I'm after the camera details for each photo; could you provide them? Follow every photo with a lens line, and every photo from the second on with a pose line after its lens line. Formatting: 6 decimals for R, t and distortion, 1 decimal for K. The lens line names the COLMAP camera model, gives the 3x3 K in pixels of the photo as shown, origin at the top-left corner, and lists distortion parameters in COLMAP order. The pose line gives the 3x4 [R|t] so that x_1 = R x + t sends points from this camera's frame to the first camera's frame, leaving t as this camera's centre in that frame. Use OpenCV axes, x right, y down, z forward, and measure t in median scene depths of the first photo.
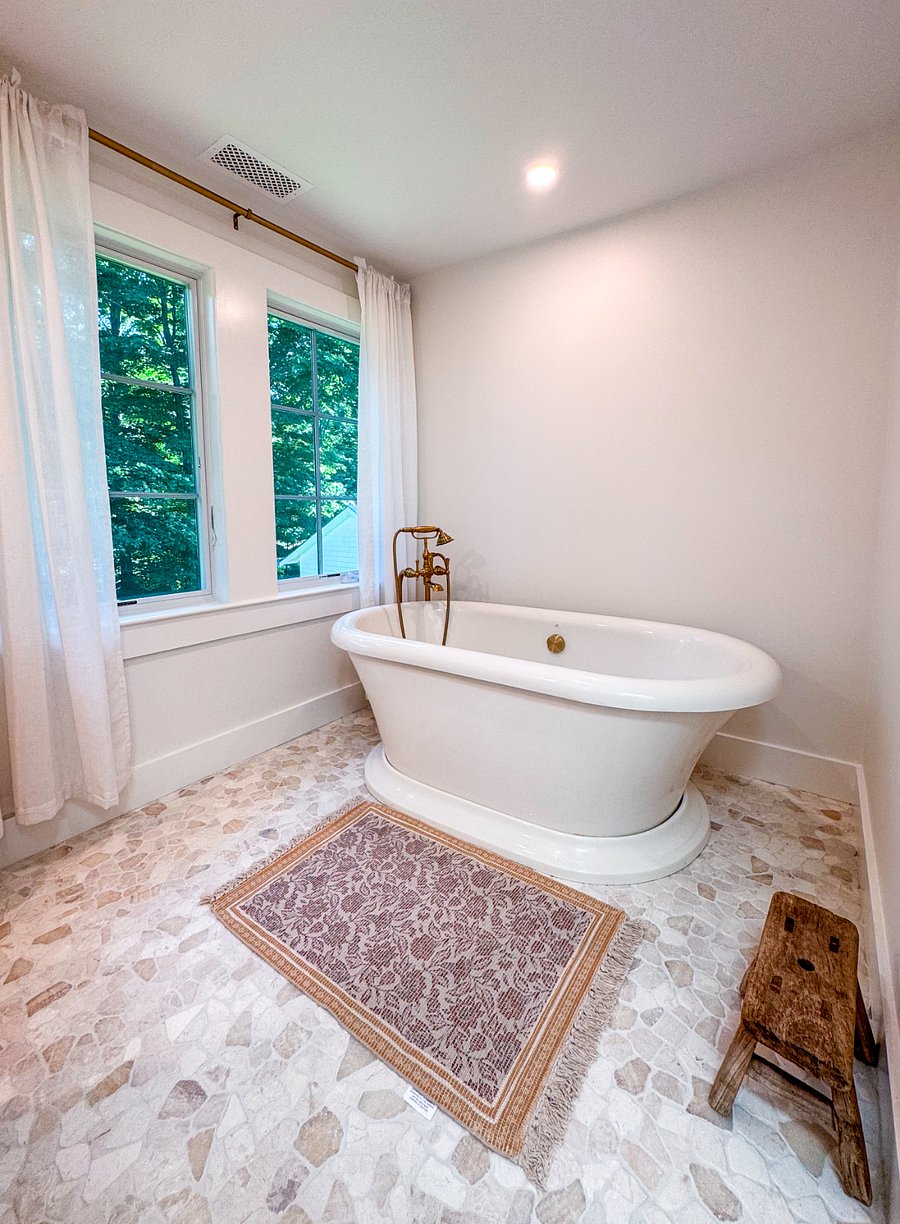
lens RADIAL K [[513.5, 0, 447.3], [0, 513.5, 561.2], [0, 0, 1]] dist [-0.008661, 0.000953]
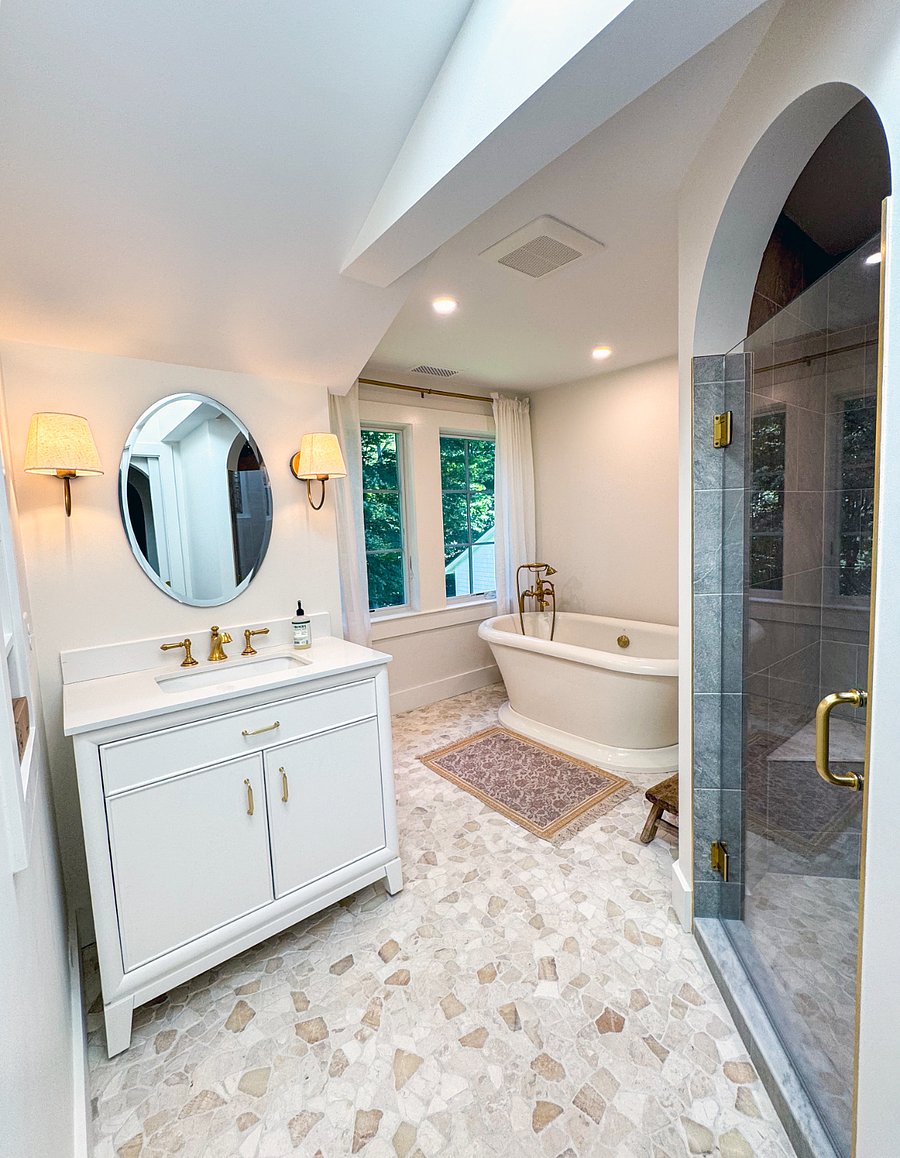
lens RADIAL K [[501.8, 0, 451.3], [0, 501.8, 575.0], [0, 0, 1]] dist [0.000421, 0.000017]
pose [[0.959796, -0.004922, -0.280655, 0.159649], [0.007979, 0.999921, 0.009751, -0.061286], [0.280585, -0.011599, 0.959759, -0.631475]]
